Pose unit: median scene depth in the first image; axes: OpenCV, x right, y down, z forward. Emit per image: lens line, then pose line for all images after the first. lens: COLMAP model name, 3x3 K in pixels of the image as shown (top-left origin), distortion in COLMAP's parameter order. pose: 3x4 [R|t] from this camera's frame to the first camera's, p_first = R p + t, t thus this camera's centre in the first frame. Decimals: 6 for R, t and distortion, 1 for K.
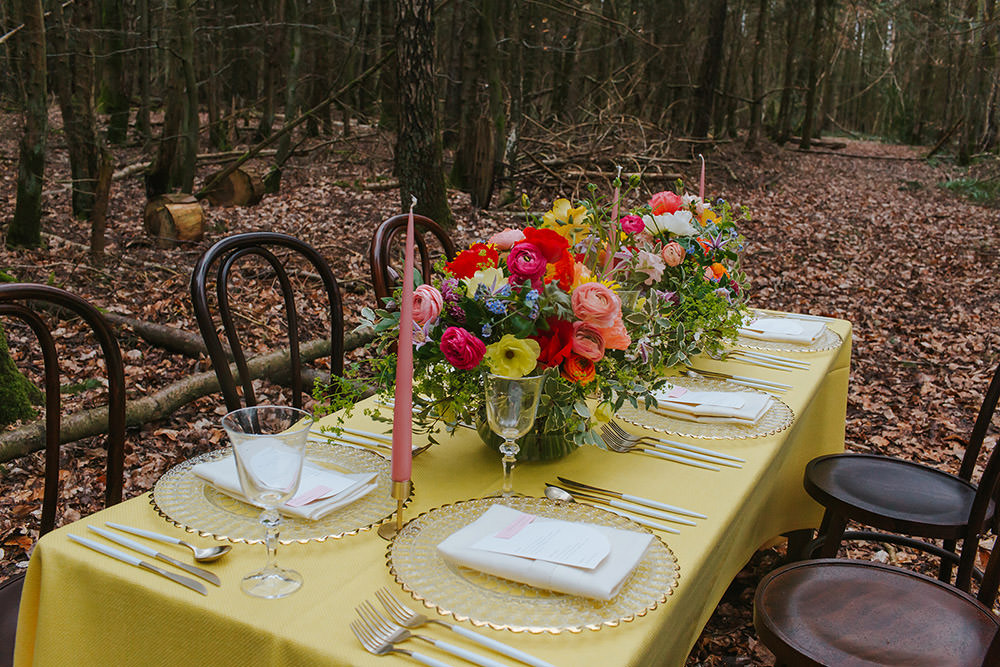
lens RADIAL K [[951.7, 0, 498.6], [0, 951.7, 328.5], [0, 0, 1]] dist [-0.097233, 0.112863]
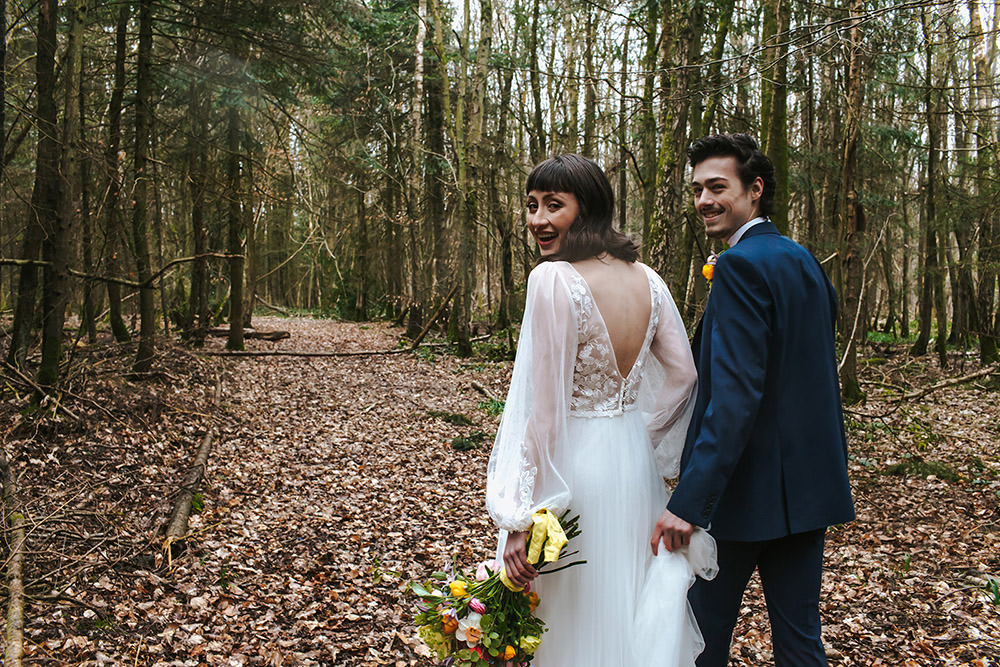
lens RADIAL K [[951.7, 0, 498.6], [0, 951.7, 328.5], [0, 0, 1]] dist [-0.097233, 0.112863]
pose [[0.826414, -0.065336, 0.559259, 0.697513], [0.165266, 0.977644, -0.129999, -0.559088], [-0.538263, 0.199860, 0.818736, 2.295740]]
